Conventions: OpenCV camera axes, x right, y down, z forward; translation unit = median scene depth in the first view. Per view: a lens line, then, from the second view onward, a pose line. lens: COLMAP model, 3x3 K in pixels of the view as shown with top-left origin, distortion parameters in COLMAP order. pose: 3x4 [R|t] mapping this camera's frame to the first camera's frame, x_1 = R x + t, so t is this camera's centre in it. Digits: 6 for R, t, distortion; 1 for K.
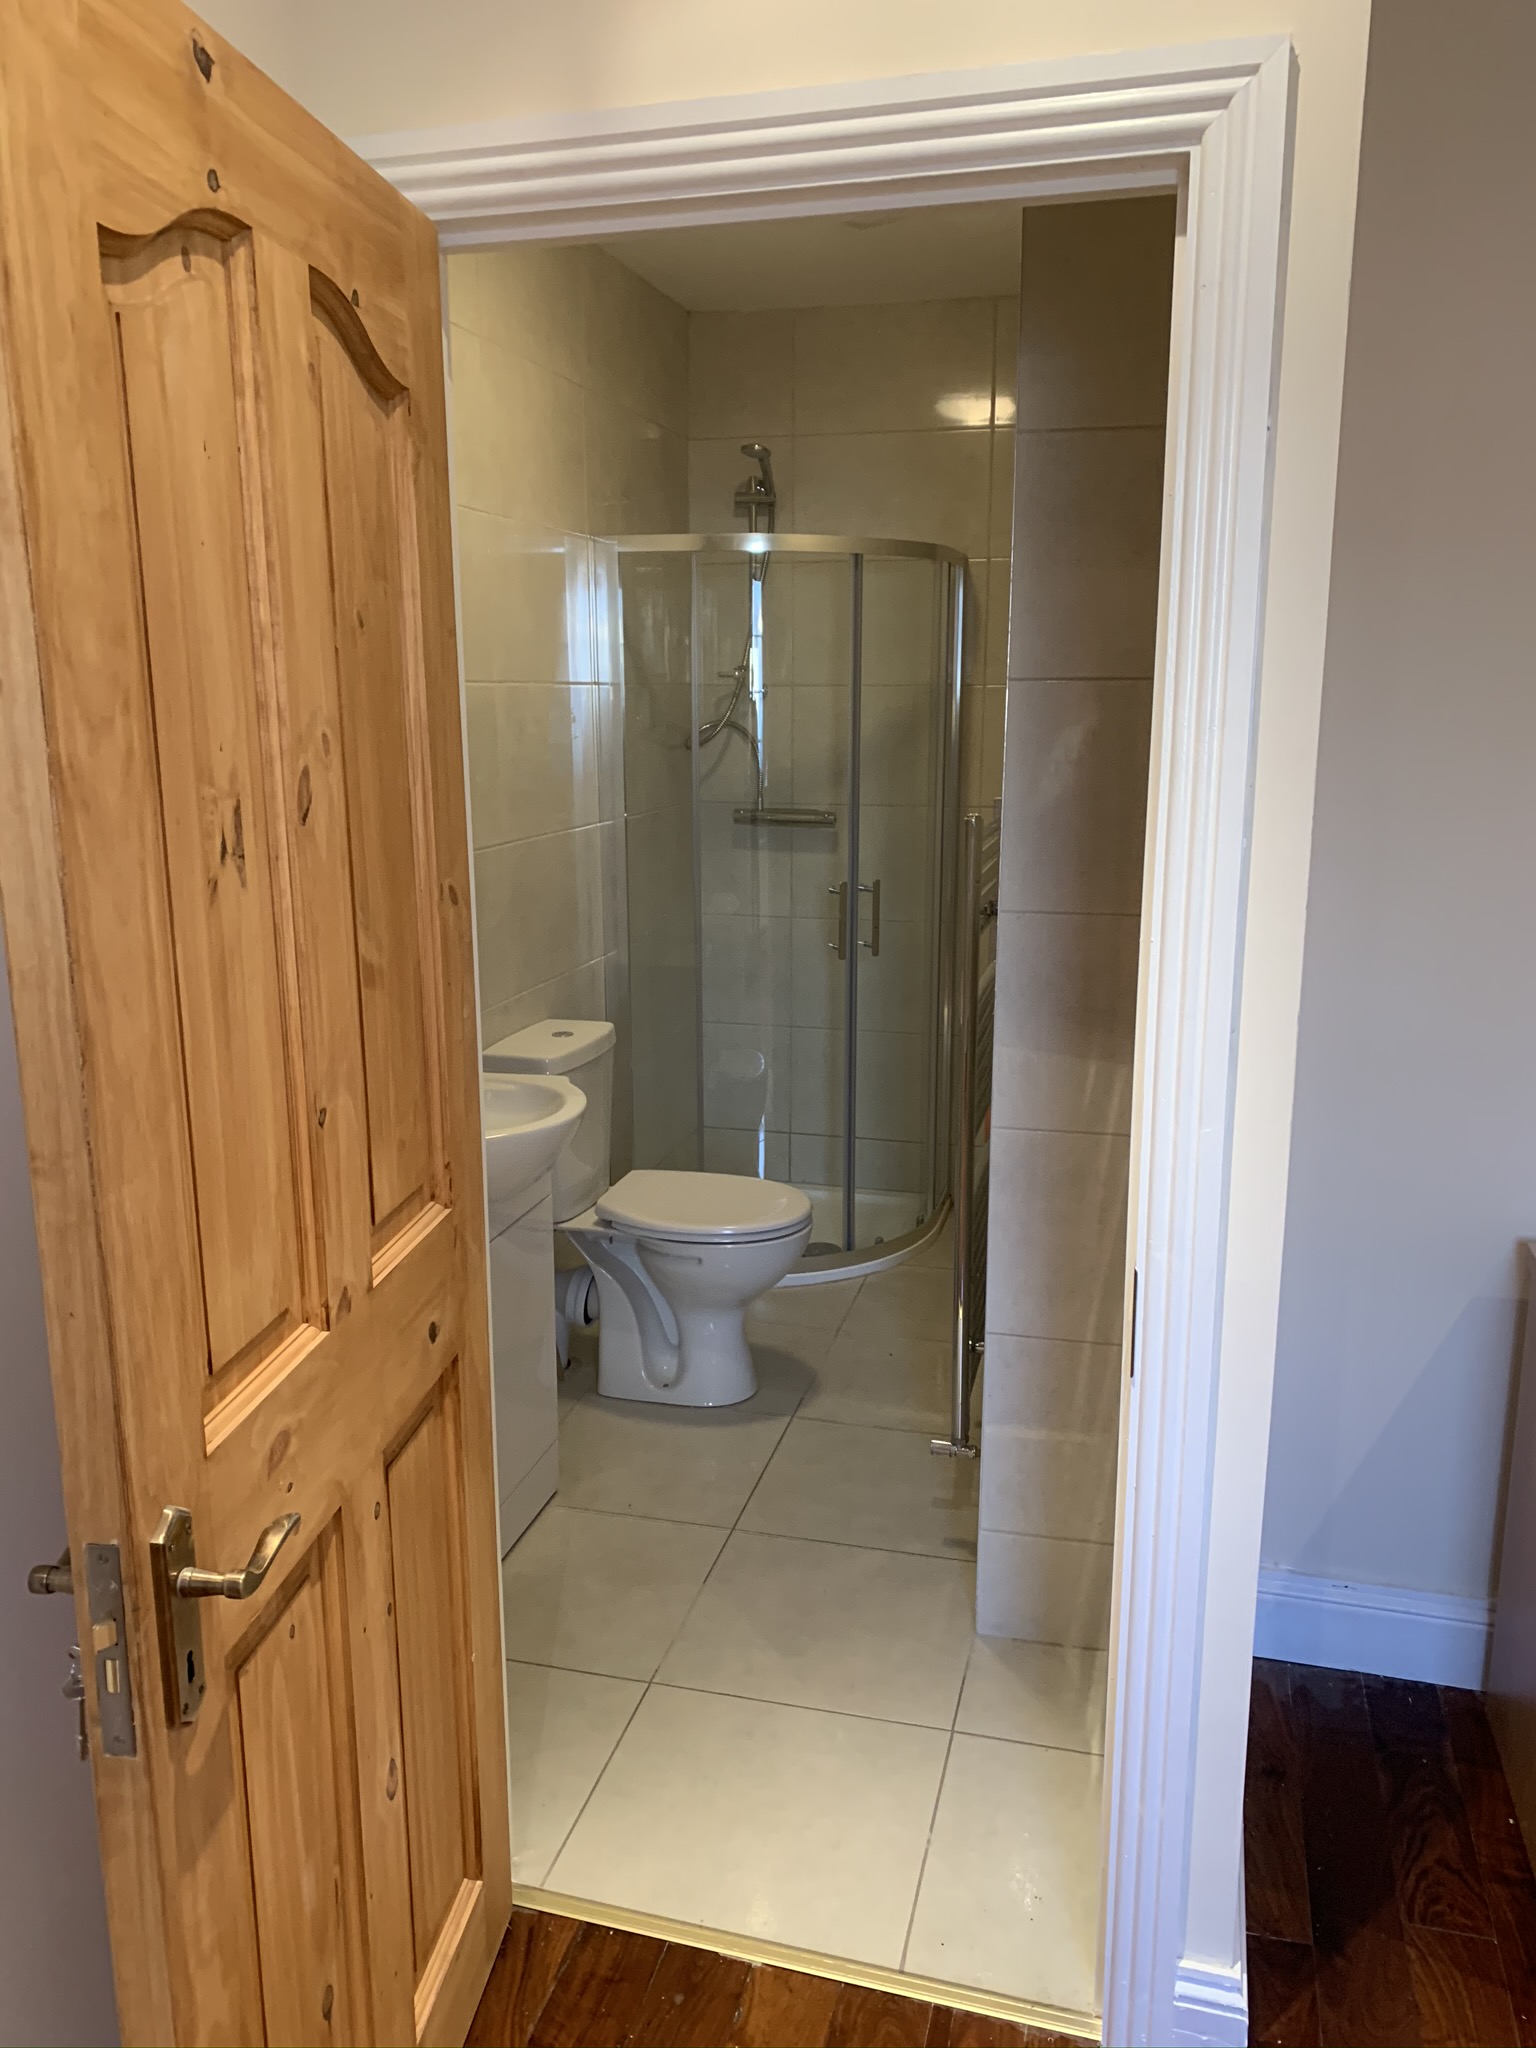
lens RADIAL K [[1610.9, 0, 765.7], [0, 1610.9, 1070.6], [0, 0, 1]] dist [-0.000833, -0.004476]
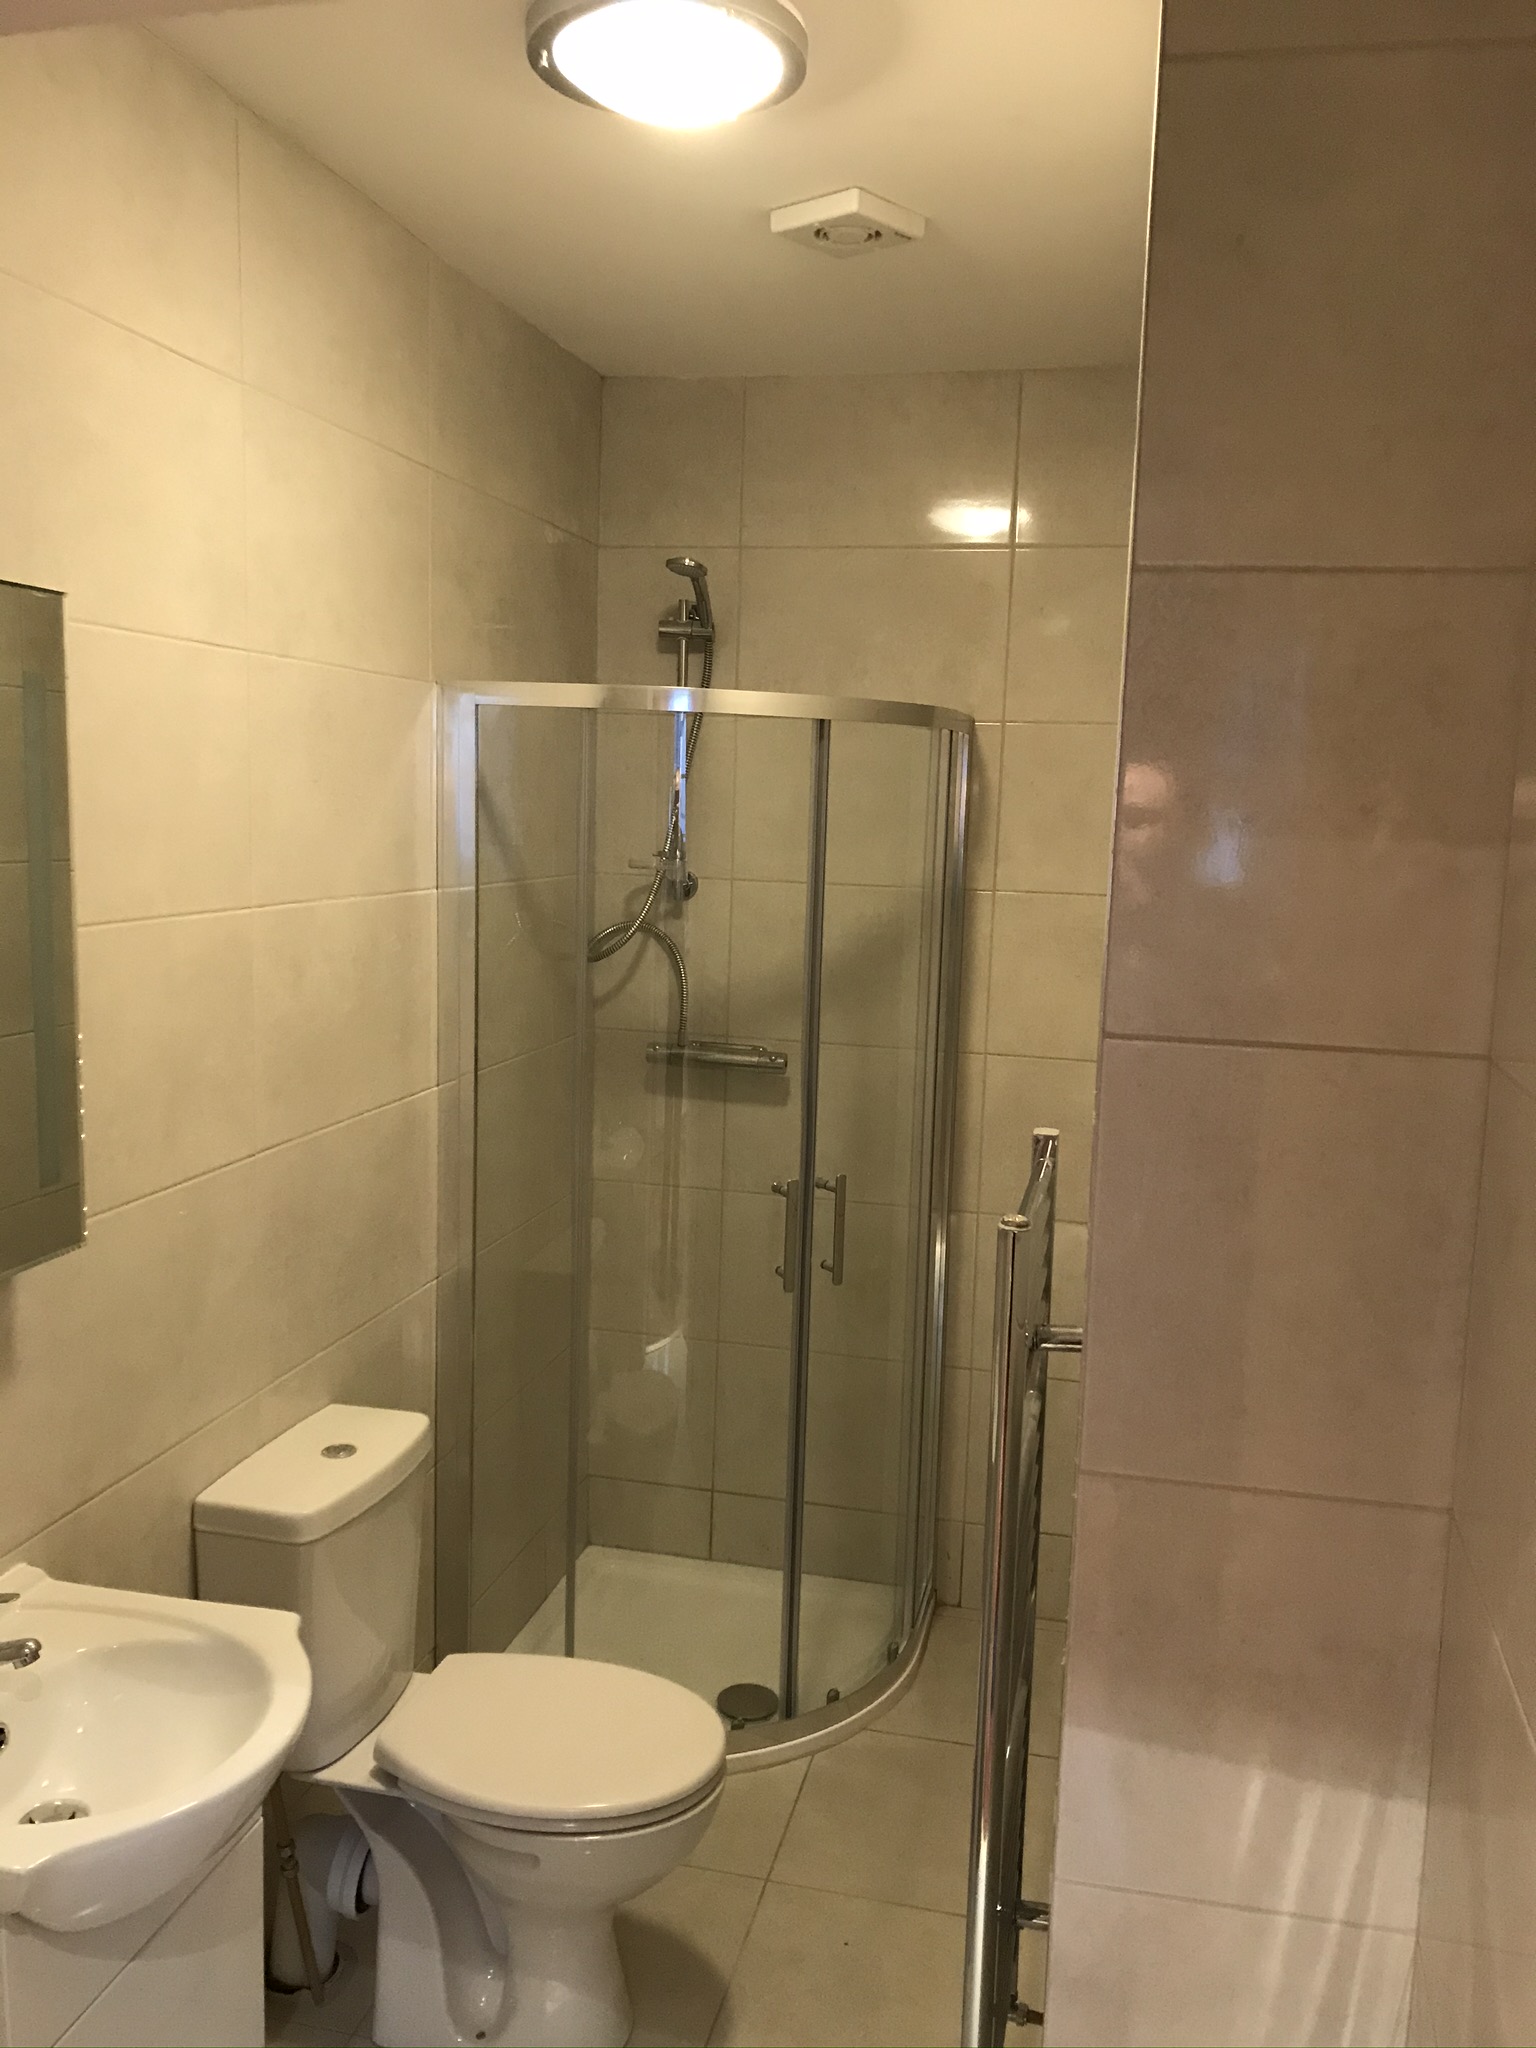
lens RADIAL K [[1675.3, 0, 777.9], [0, 1675.3, 1019.6], [0, 0, 1]] dist [0.135090, -0.199696]
pose [[0.999128, 0.028331, 0.030654, 0.017157], [-0.025197, 0.994850, -0.098179, -0.109084], [-0.033277, 0.097321, 0.994697, 0.263656]]
